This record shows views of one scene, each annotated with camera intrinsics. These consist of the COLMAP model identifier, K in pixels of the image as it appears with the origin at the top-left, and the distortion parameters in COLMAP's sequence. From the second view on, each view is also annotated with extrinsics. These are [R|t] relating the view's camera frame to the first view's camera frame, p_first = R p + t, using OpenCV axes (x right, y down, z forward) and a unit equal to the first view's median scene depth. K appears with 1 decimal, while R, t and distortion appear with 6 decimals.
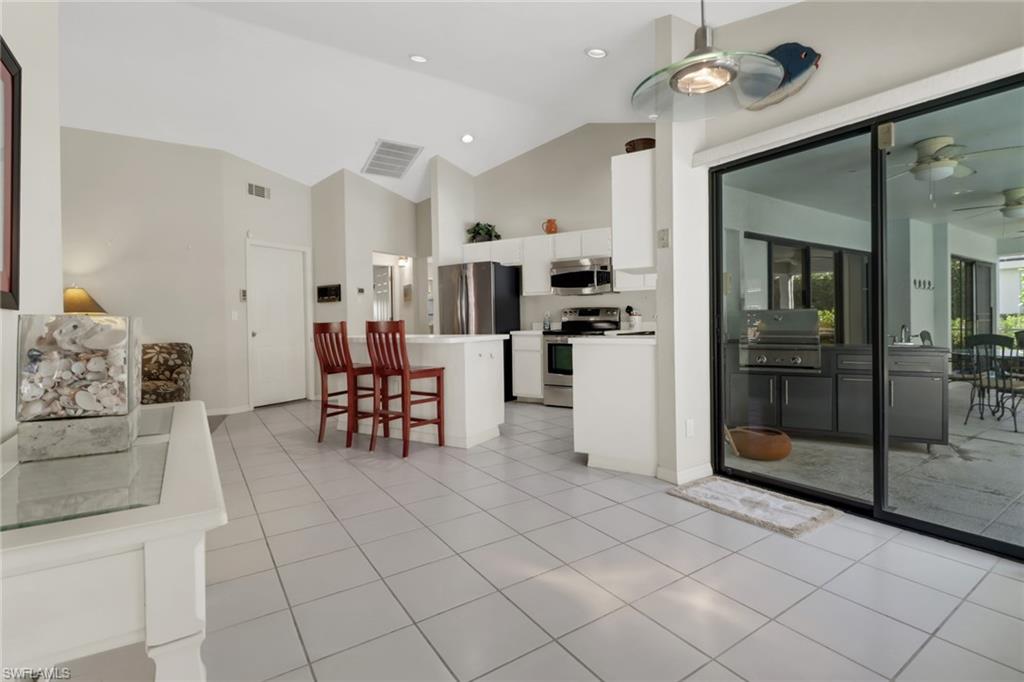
lens RADIAL K [[475.6, 0, 507.2], [0, 475.6, 326.5], [0, 0, 1]] dist [0.020453, -0.013224]
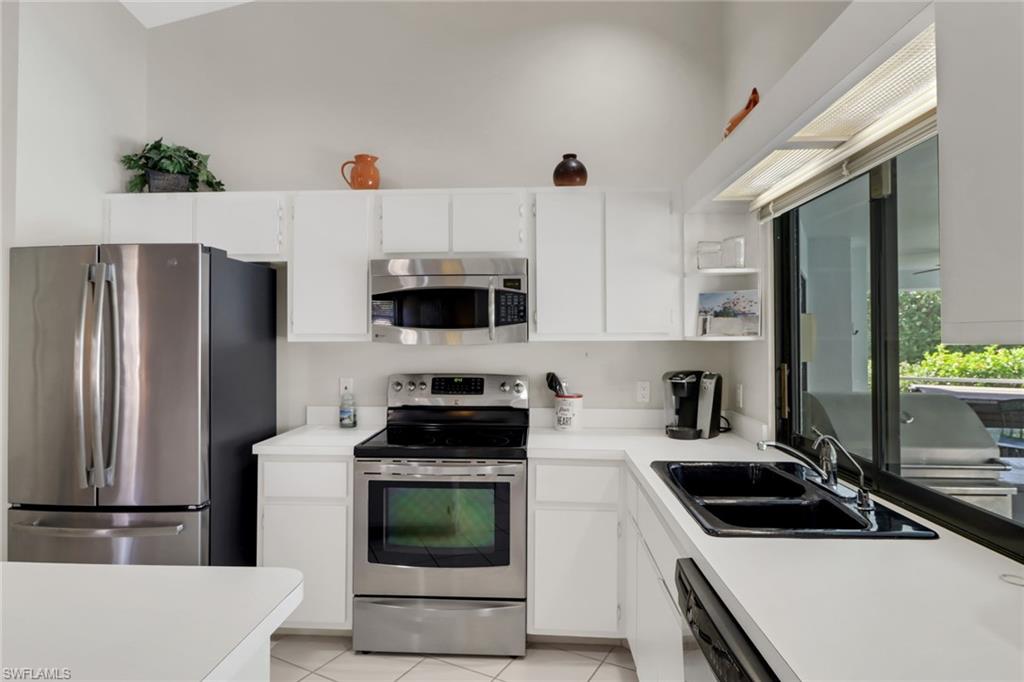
lens RADIAL K [[585.7, 0, 508.0], [0, 585.7, 328.0], [0, 0, 1]] dist [0.001732, 0.000182]
pose [[0.891118, 0.020343, 0.453316, -0.023446], [-0.007284, 0.999507, -0.030536, -0.063284], [-0.453713, 0.023909, 0.890827, 0.505058]]
